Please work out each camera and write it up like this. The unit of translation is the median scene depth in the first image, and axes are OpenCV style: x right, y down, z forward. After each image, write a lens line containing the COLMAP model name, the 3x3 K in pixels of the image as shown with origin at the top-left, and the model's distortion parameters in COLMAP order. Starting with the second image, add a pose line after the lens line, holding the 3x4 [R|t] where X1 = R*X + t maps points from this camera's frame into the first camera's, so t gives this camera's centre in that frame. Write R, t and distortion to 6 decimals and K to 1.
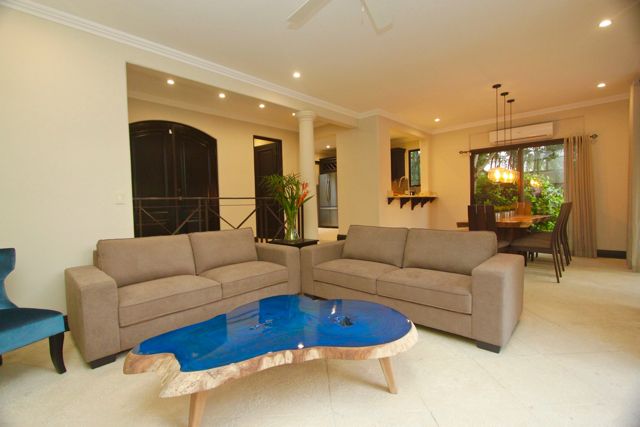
lens RADIAL K [[293.4, 0, 308.4], [0, 293.4, 214.7], [0, 0, 1]] dist [0.001399, 0.000237]
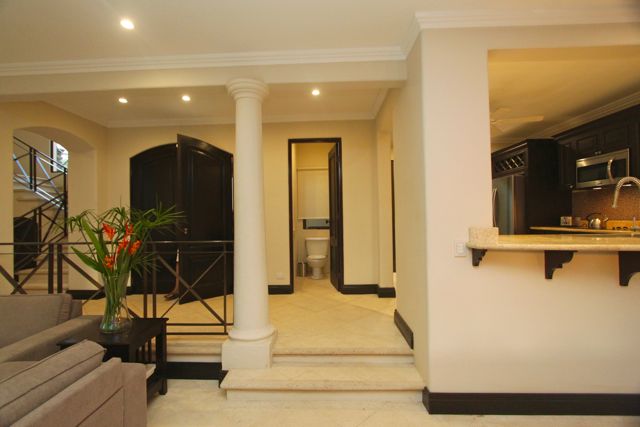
lens RADIAL K [[293.4, 0, 308.4], [0, 293.4, 214.7], [0, 0, 1]] dist [0.001399, 0.000237]
pose [[0.620698, 0.014360, -0.783918, 0.448345], [-0.048456, 0.998624, -0.020073, -0.085004], [0.782551, 0.050445, 0.620540, 0.672599]]
